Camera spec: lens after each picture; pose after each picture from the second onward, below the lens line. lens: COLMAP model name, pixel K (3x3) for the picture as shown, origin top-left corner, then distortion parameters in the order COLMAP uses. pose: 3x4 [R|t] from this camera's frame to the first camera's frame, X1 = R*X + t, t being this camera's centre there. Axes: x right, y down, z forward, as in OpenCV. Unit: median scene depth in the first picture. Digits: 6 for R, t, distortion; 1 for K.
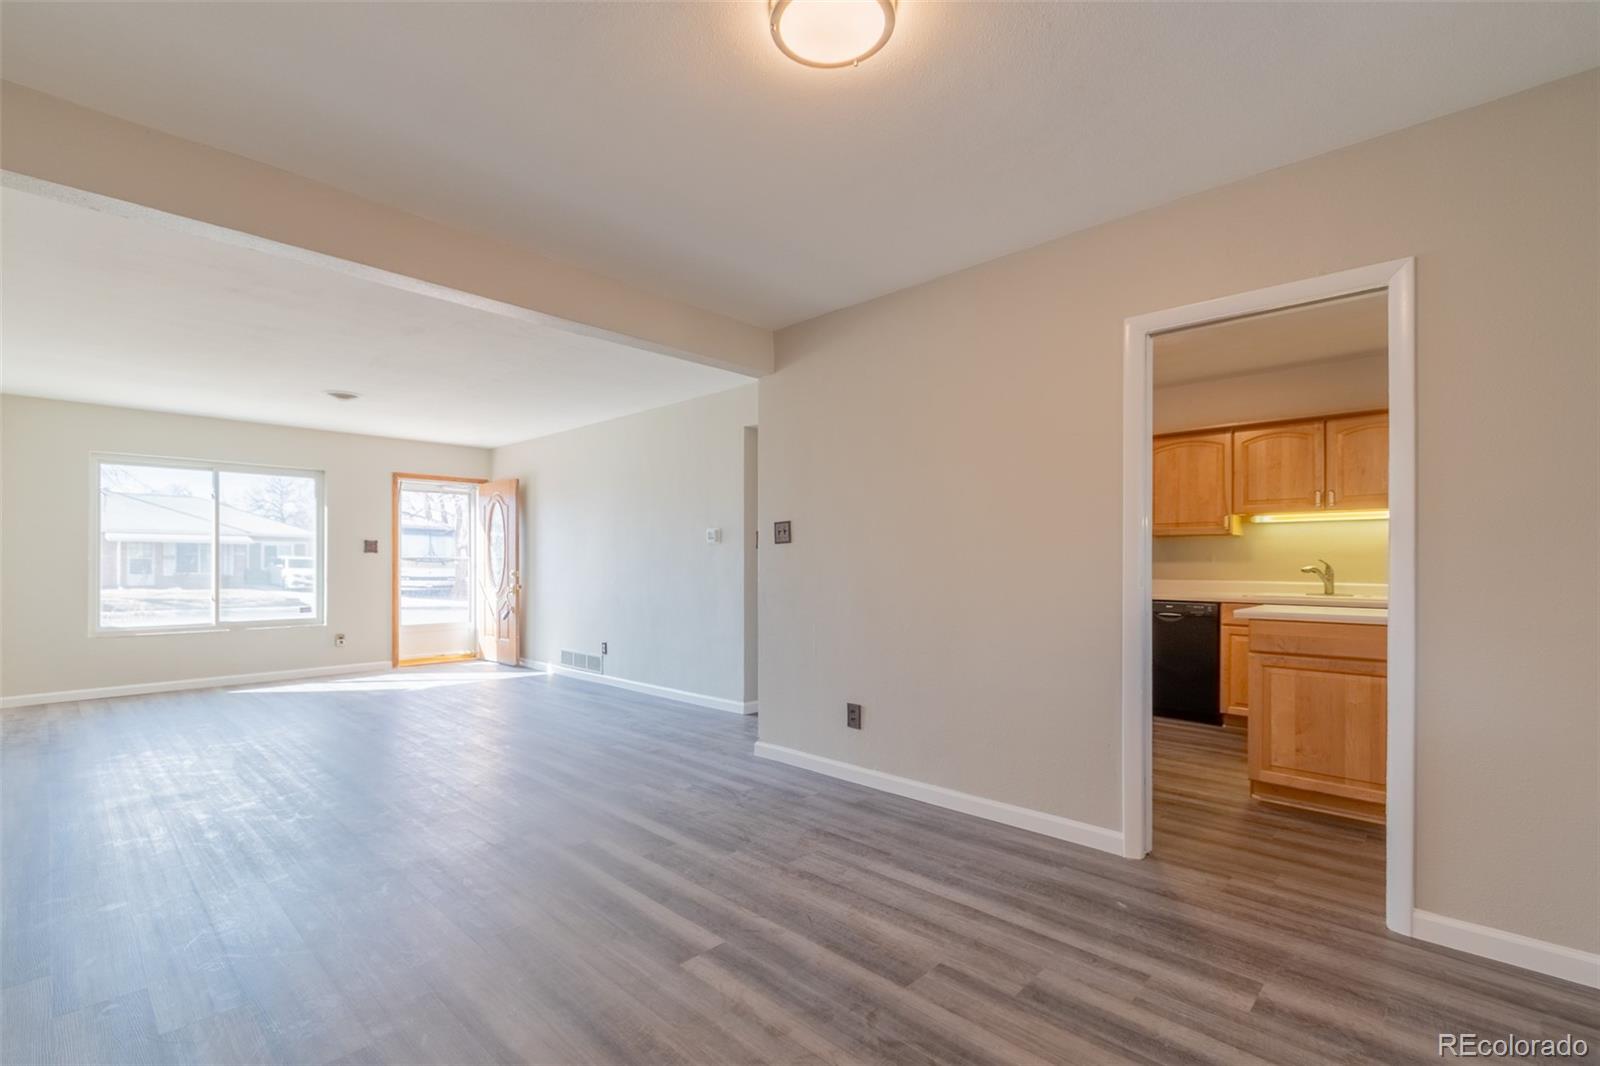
lens RADIAL K [[716.9, 0, 799.6], [0, 716.9, 566.8], [0, 0, 1]] dist [-0.018514, -0.000095]
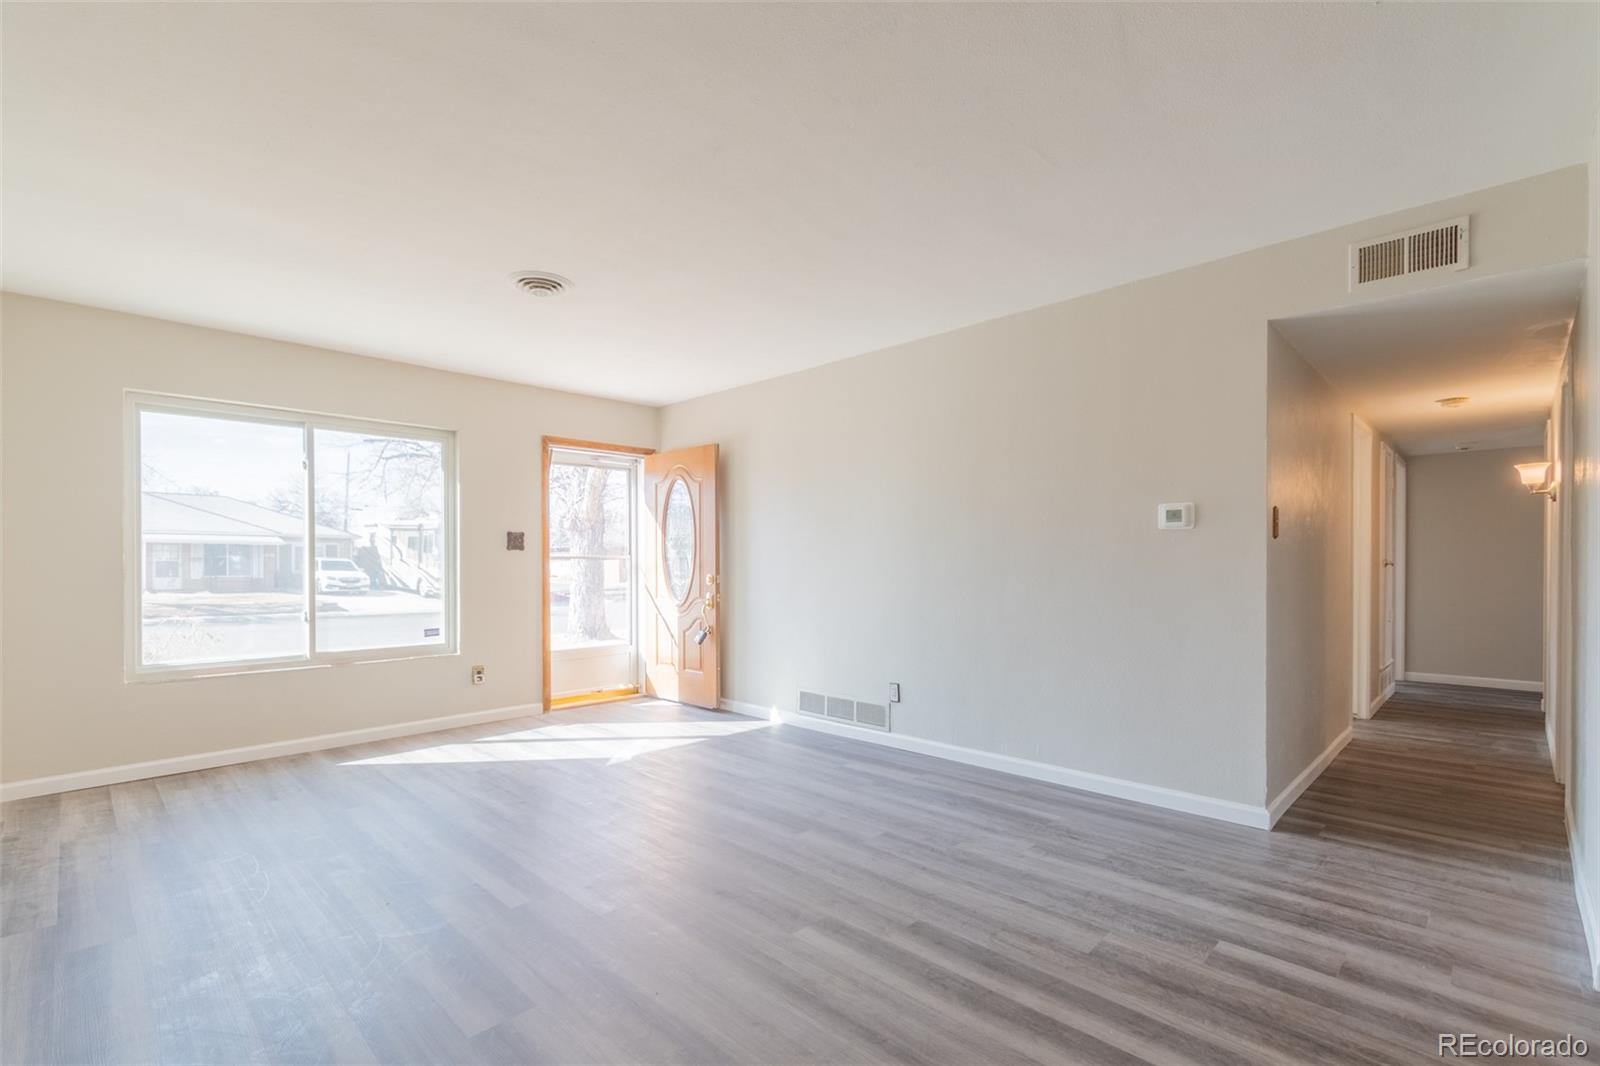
lens RADIAL K [[727.7, 0, 783.2], [0, 727.7, 571.6], [0, 0, 1]] dist [-0.003122, -0.000130]
pose [[0.999036, -0.003069, -0.043799, -0.298839], [0.003343, 0.999975, 0.006184, -0.001643], [0.043779, -0.006325, 0.999021, 0.286461]]
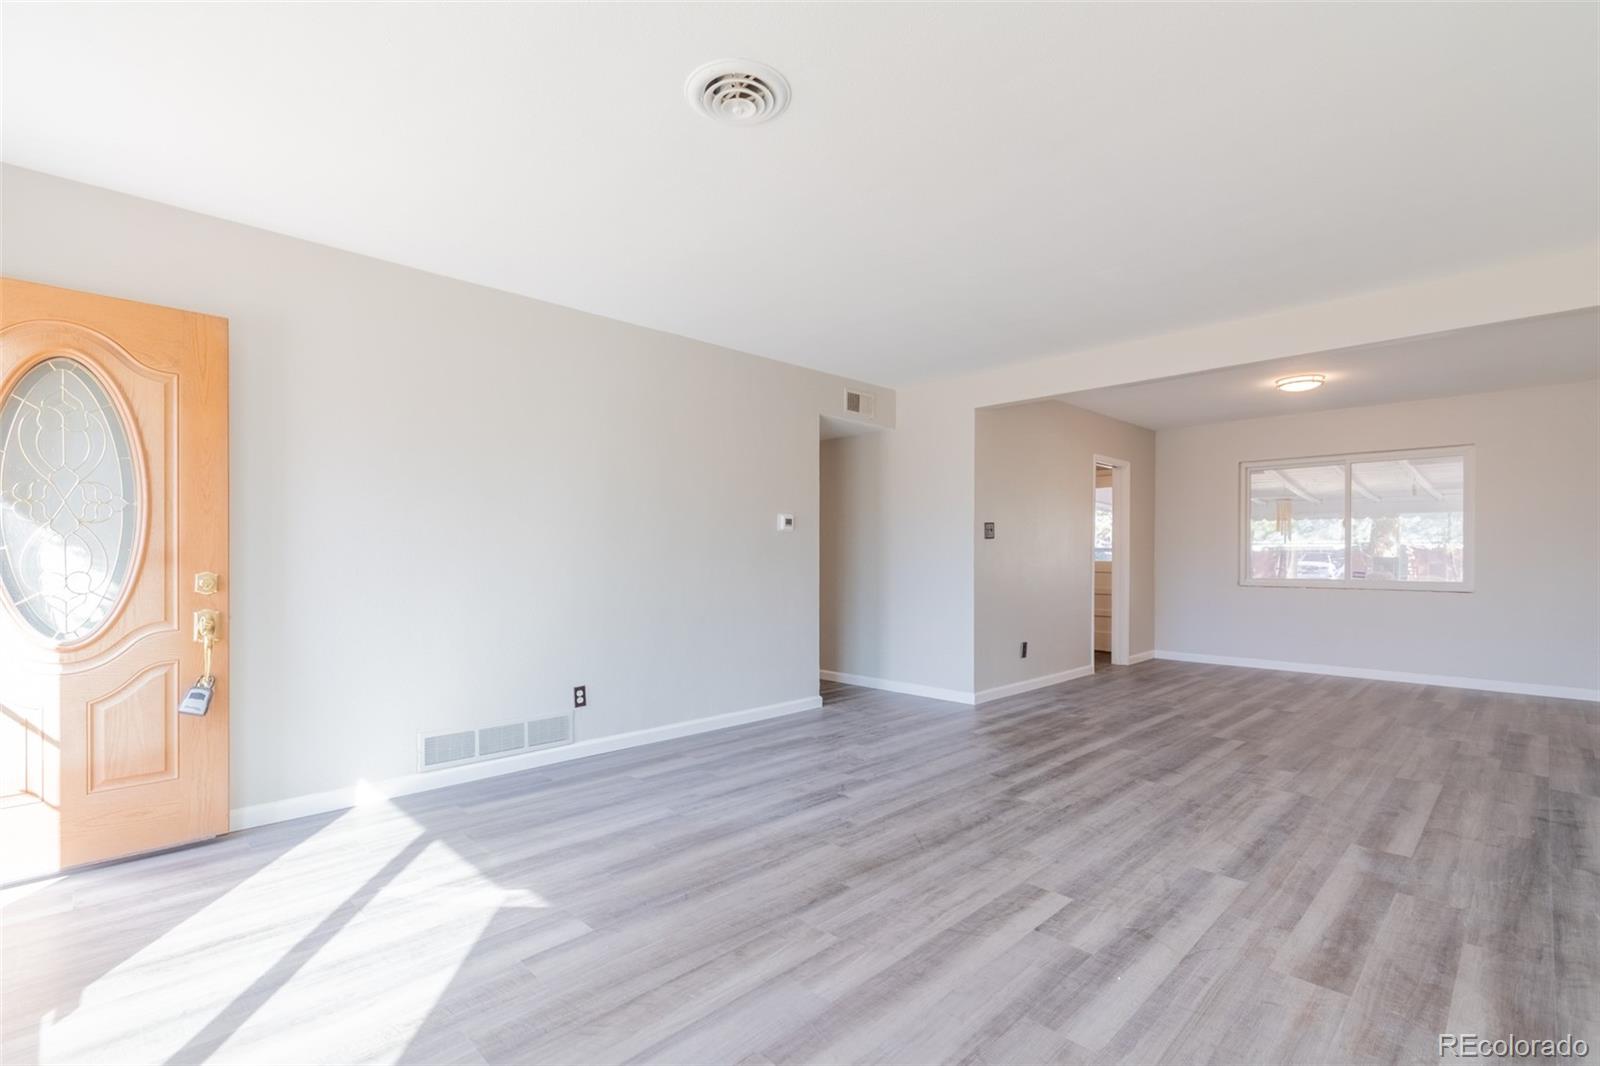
lens RADIAL K [[708.2, 0, 797.9], [0, 708.2, 557.9], [0, 0, 1]] dist [-0.001030, 0.000033]
pose [[0.057251, -0.010093, 0.998309, -0.728697], [0.001661, 0.999948, 0.010014, -0.005411], [-0.998358, 0.001085, 0.057265, 0.681930]]
